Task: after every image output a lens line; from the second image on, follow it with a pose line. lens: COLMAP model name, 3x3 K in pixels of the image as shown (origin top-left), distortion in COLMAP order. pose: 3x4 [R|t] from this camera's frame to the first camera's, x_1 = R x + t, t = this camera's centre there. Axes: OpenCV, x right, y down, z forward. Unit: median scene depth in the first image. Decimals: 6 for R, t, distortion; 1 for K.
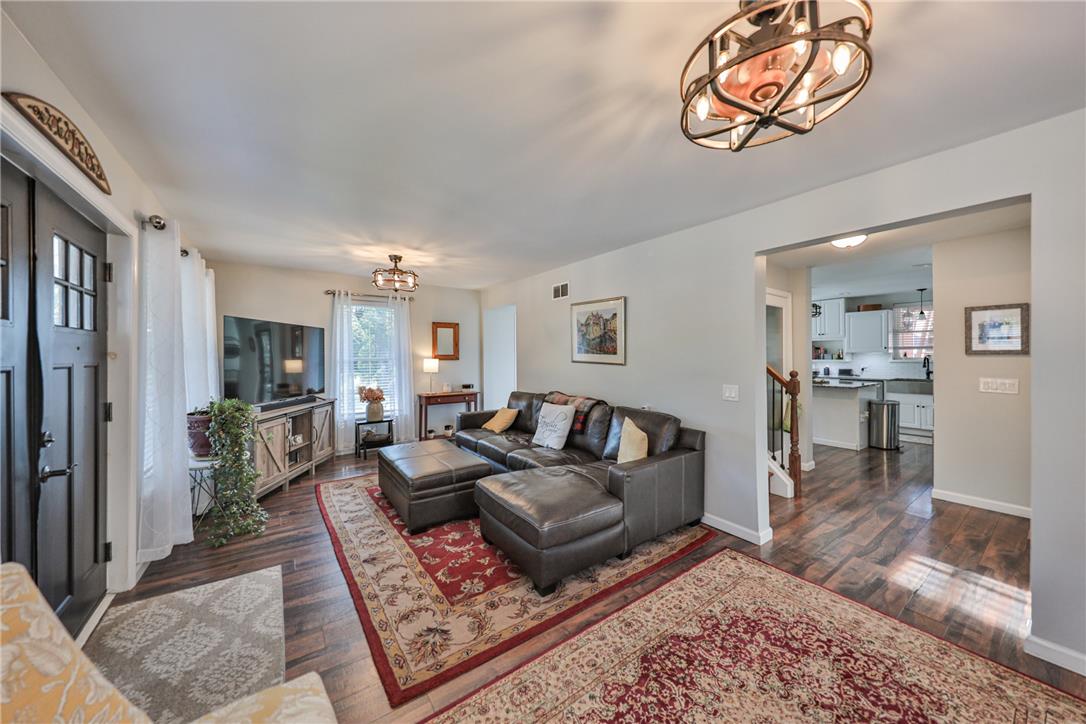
lens RADIAL K [[367.2, 0, 538.9], [0, 367.2, 352.9], [0, 0, 1]] dist [0.000600, -0.000887]
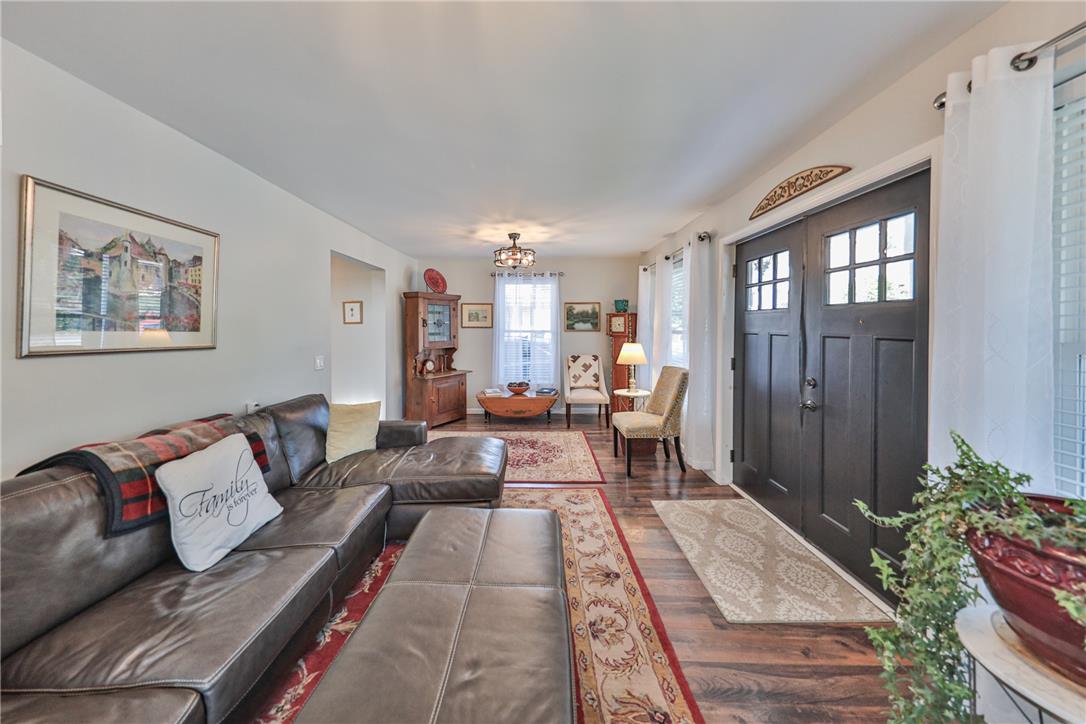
lens RADIAL K [[367.2, 0, 532.7], [0, 367.2, 327.2], [0, 0, 1]] dist [0.000600, -0.000887]
pose [[-0.805607, 0.003792, 0.592438, -0.809857], [0.003888, 0.999992, -0.001114, 0.001301], [-0.592437, 0.001406, -0.805615, 1.775181]]
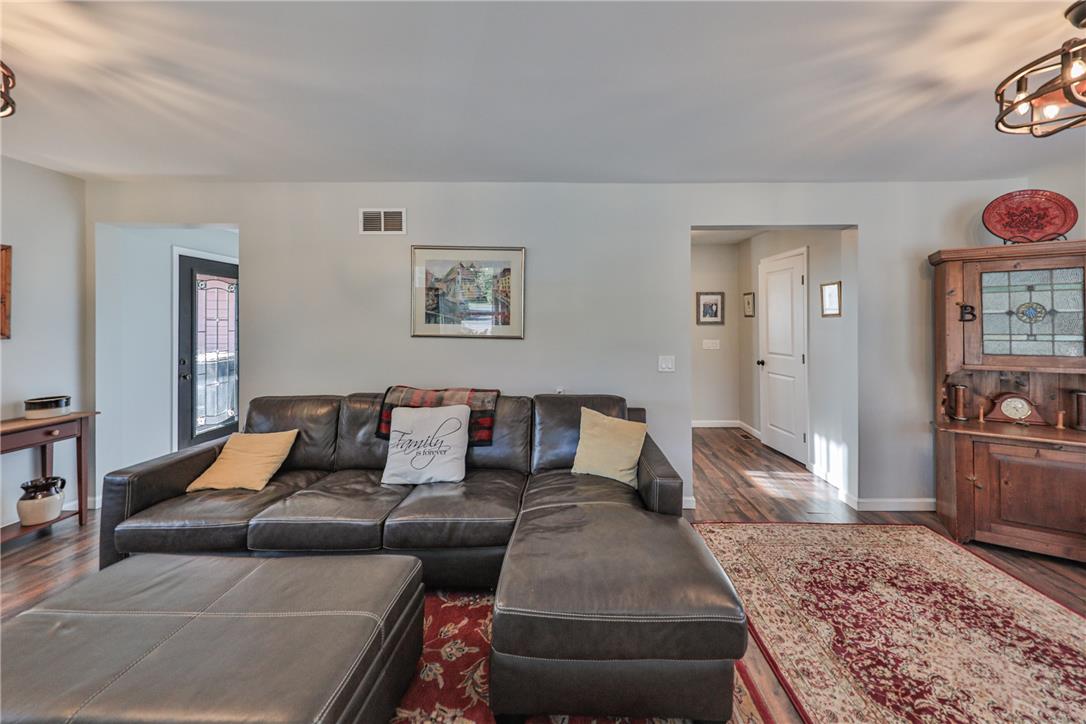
lens RADIAL K [[390.8, 0, 568.8], [0, 390.8, 322.2], [0, 0, 1]] dist [0.003618, -0.001370]
pose [[0.583057, 0.003301, 0.812425, -0.544433], [-0.002342, 0.999994, -0.002383, 0.000779], [-0.812428, -0.000513, 0.583061, 0.696160]]
